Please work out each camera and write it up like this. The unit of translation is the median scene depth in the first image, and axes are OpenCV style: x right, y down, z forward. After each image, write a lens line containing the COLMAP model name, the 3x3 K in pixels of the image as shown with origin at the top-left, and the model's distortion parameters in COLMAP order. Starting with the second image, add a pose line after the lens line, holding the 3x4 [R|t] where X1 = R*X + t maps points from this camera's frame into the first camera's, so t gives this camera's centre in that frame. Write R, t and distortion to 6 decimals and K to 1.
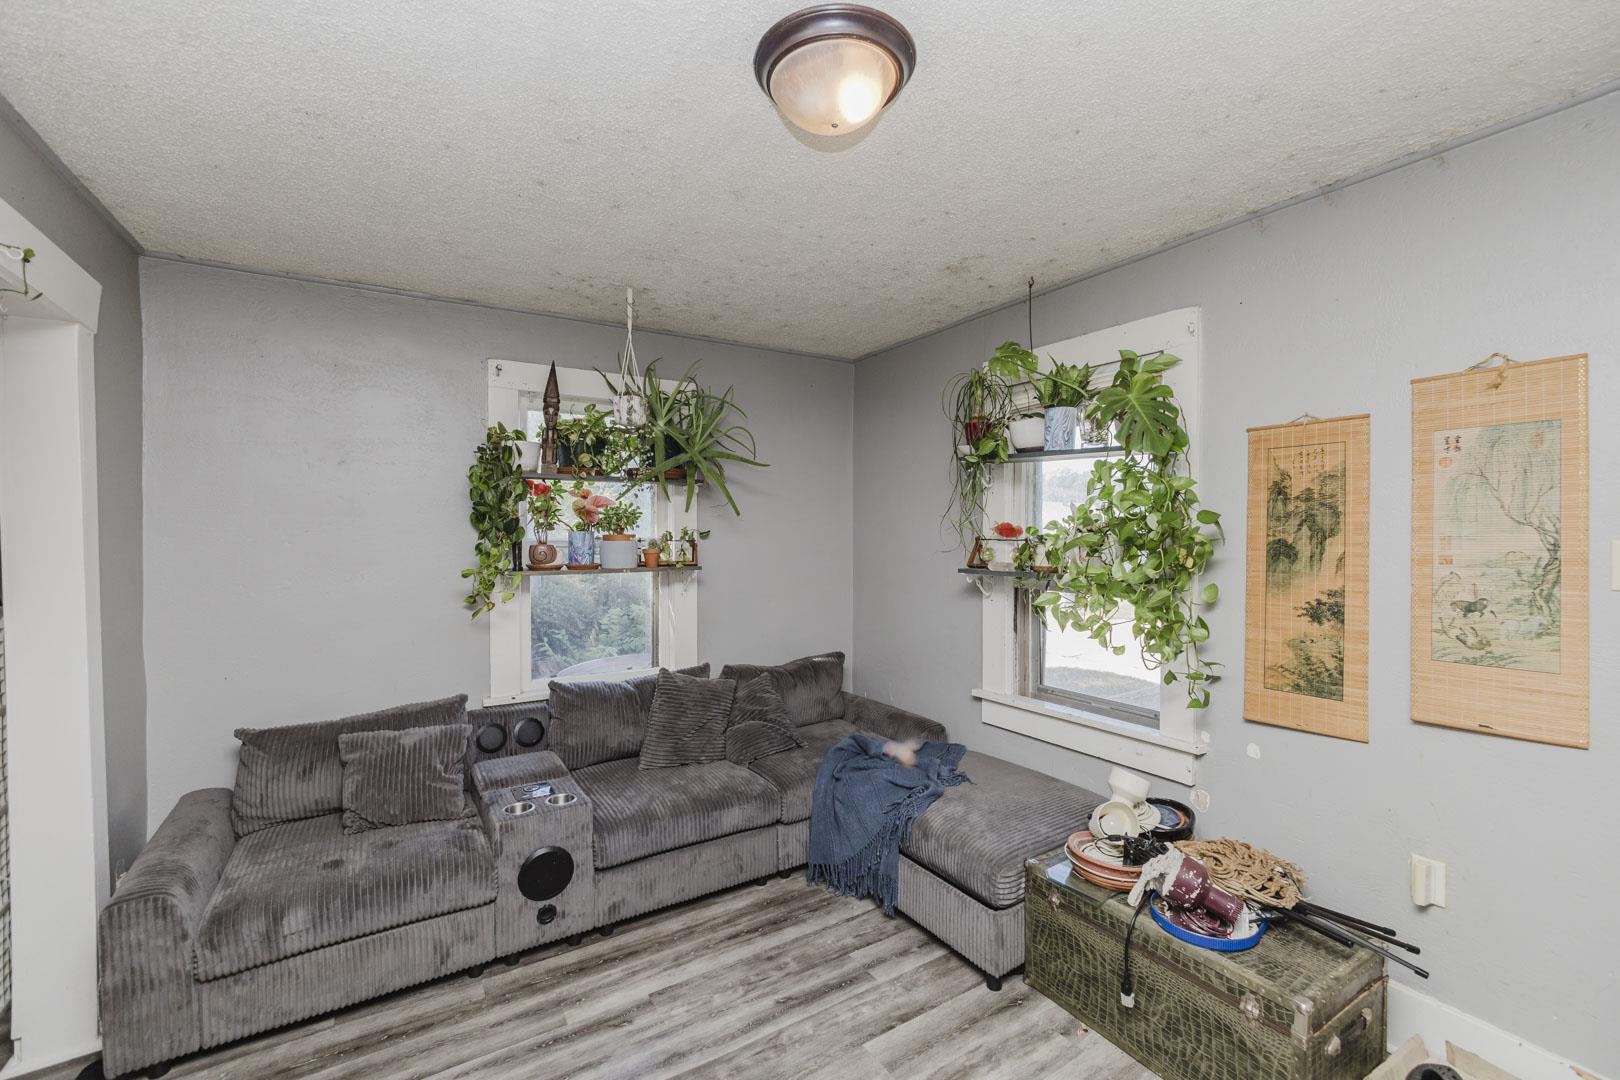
lens RADIAL K [[684.3, 0, 806.9], [0, 684.3, 536.6], [0, 0, 1]] dist [-0.009094, -0.000131]
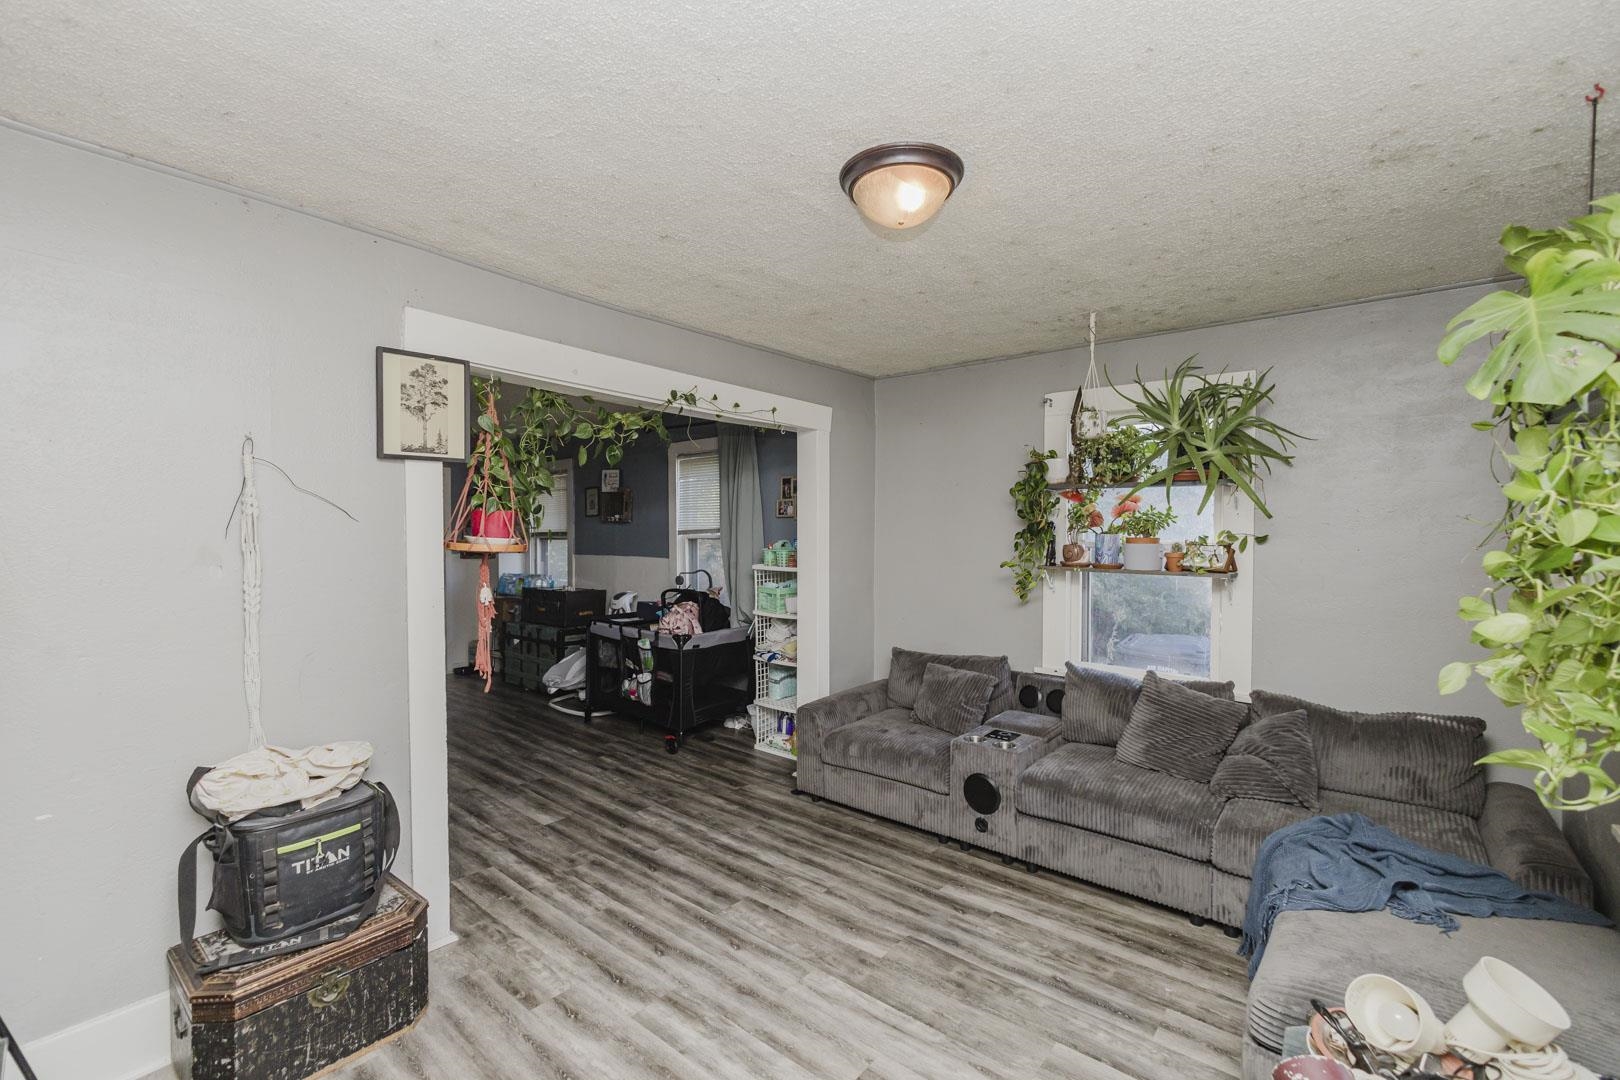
lens RADIAL K [[684.3, 0, 806.9], [0, 684.3, 536.6], [0, 0, 1]] dist [-0.009094, -0.000131]
pose [[0.312897, 0.019004, -0.949597, 0.757274], [-0.012143, 0.999798, 0.016007, -0.020682], [0.949710, 0.006522, 0.313064, 0.261875]]
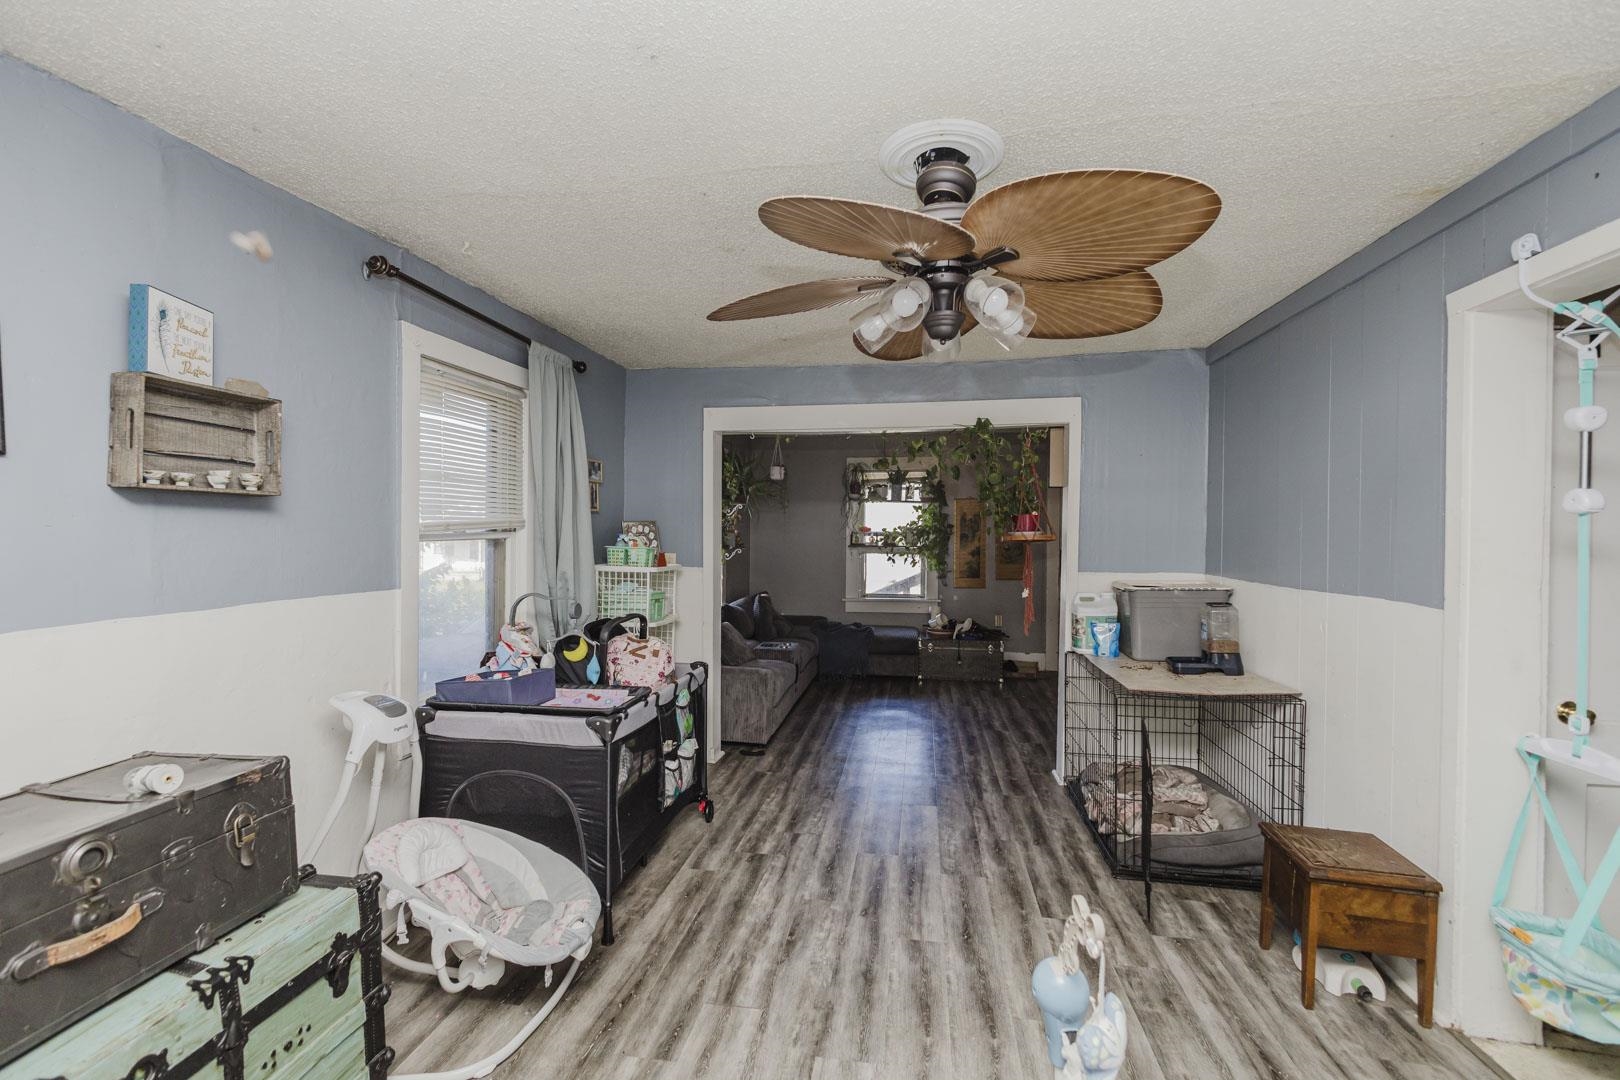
lens RADIAL K [[684.3, 0, 806.9], [0, 684.3, 536.6], [0, 0, 1]] dist [-0.009094, -0.000131]
pose [[0.671126, -0.002774, 0.741338, -2.108100], [-0.002122, 0.999982, 0.005663, 0.005797], [-0.741340, -0.005374, 0.671108, -0.621877]]
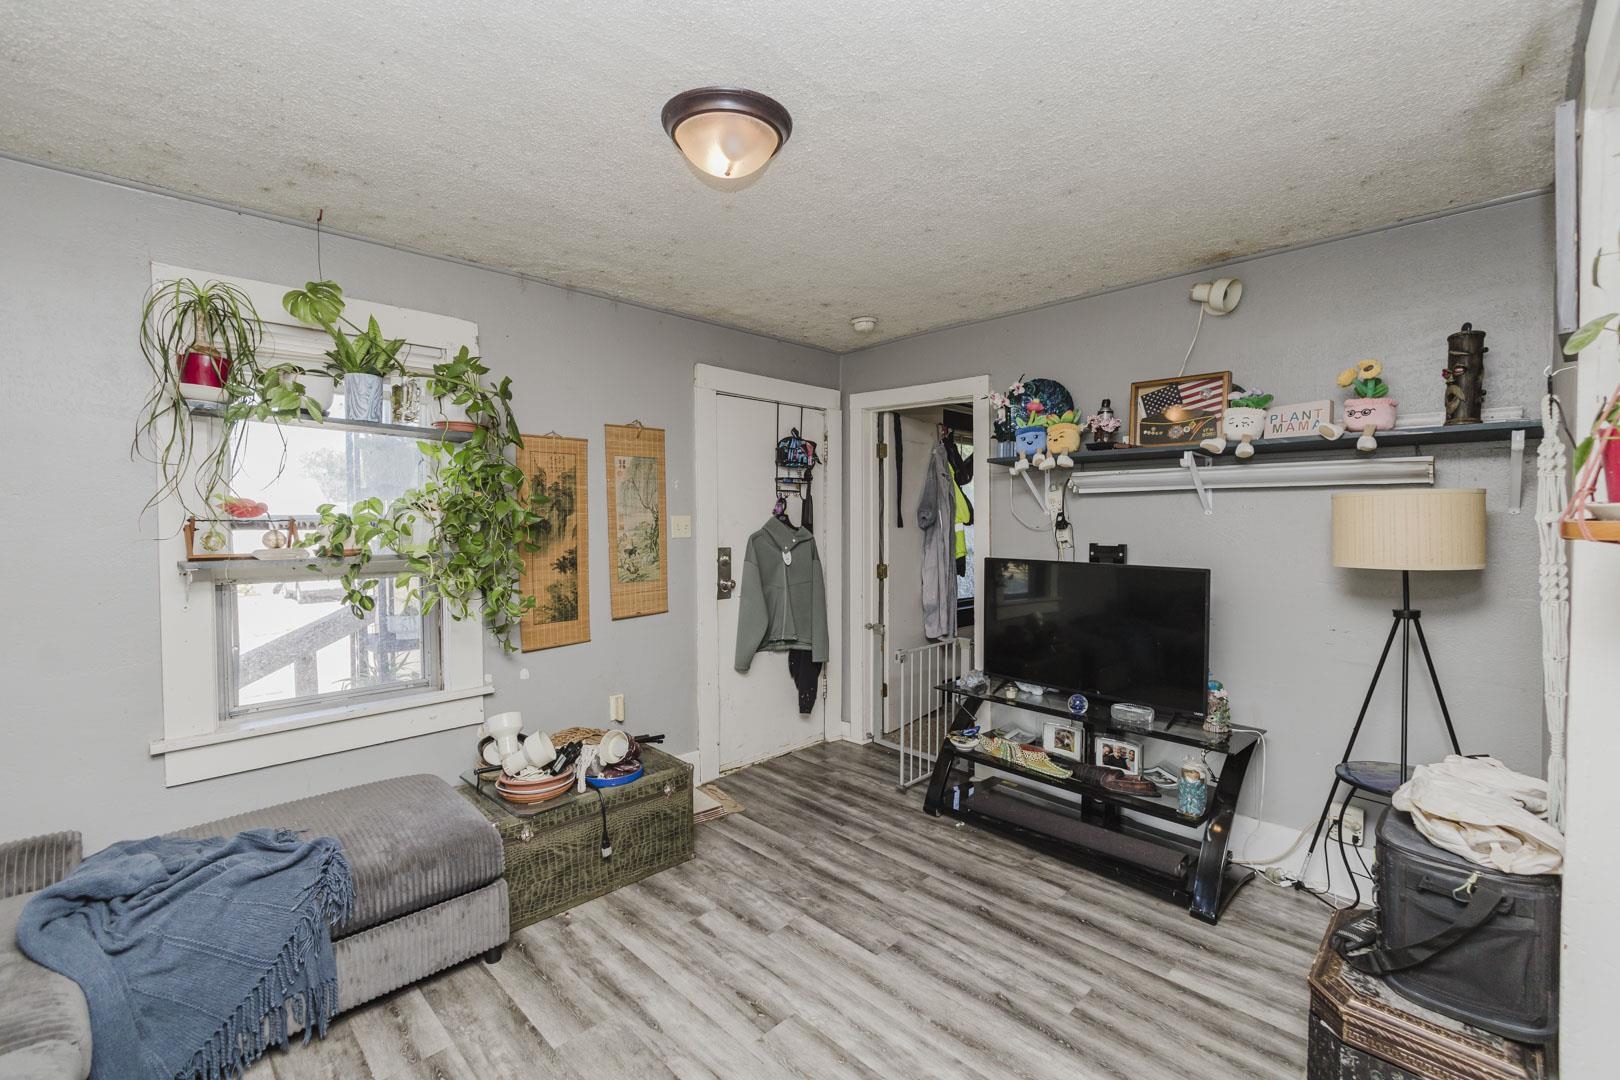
lens RADIAL K [[684.3, 0, 806.9], [0, 684.3, 536.6], [0, 0, 1]] dist [-0.009094, -0.000131]
pose [[-0.214775, -0.024798, 0.976349, -0.738531], [0.011008, 0.999553, 0.027808, 0.010432], [-0.976602, 0.016720, -0.214406, 0.696905]]
